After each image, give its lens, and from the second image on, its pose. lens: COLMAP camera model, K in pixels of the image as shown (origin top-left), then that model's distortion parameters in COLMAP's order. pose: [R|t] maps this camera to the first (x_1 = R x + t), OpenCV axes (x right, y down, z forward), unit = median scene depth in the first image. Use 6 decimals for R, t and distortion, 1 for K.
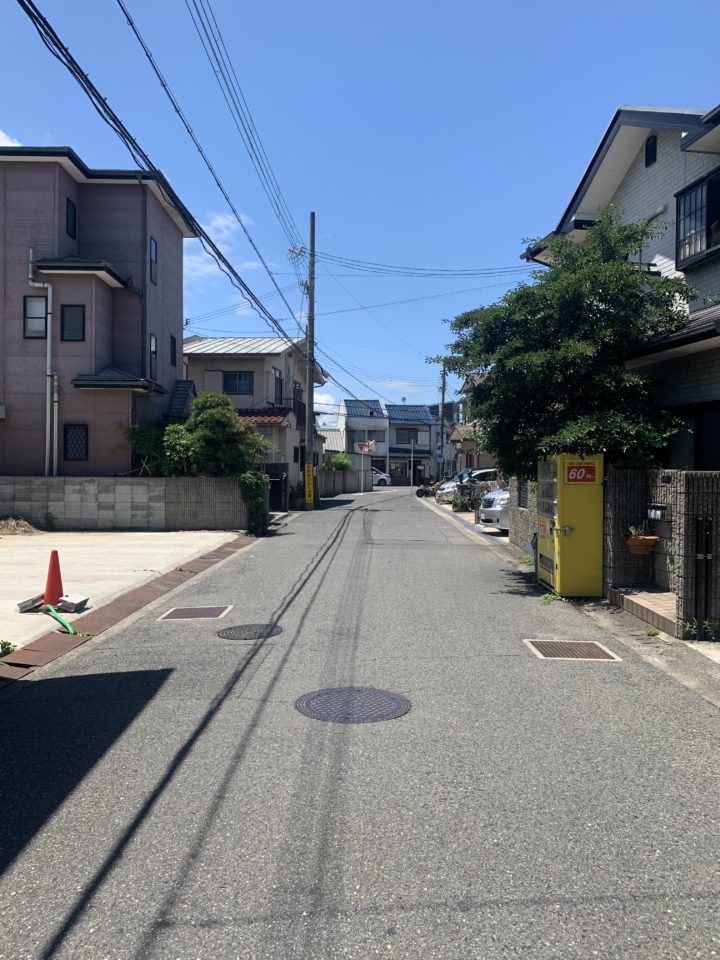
lens RADIAL K [[732.4, 0, 360.0], [0, 732.4, 480.0], [0, 0, 1]] dist [-0.006974, 0.007102]
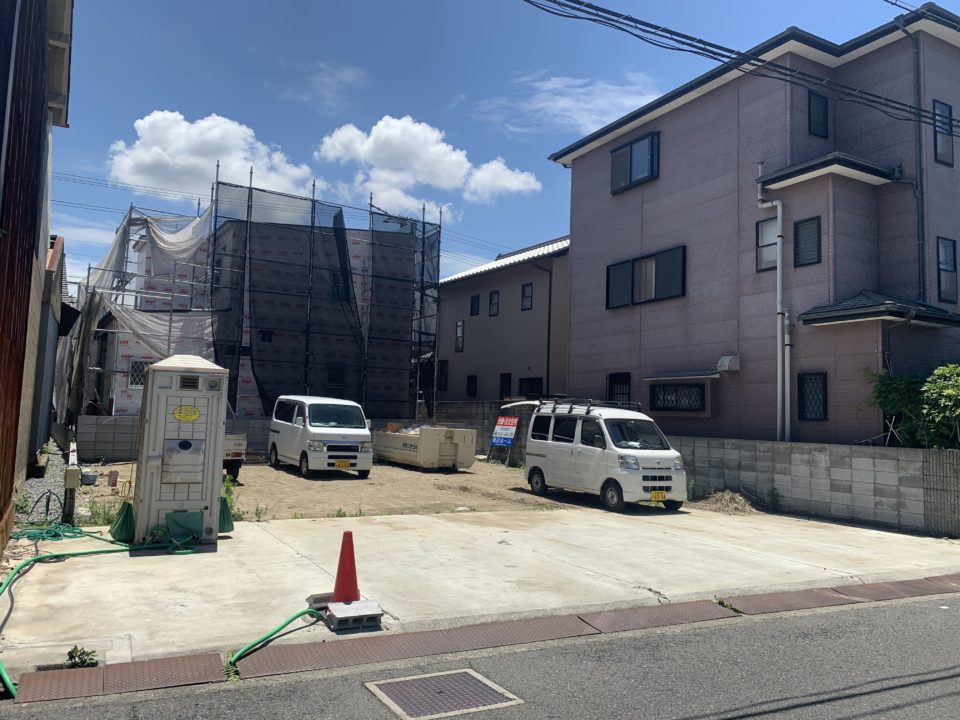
lens RADIAL K [[732.4, 0, 480.0], [0, 732.4, 360.0], [0, 0, 1]] dist [-0.006974, 0.007102]
pose [[0.465485, -0.063976, -0.882740, 0.121157], [-0.045409, 0.994344, -0.096009, -0.001671], [0.883890, 0.084775, 0.459947, 0.356699]]
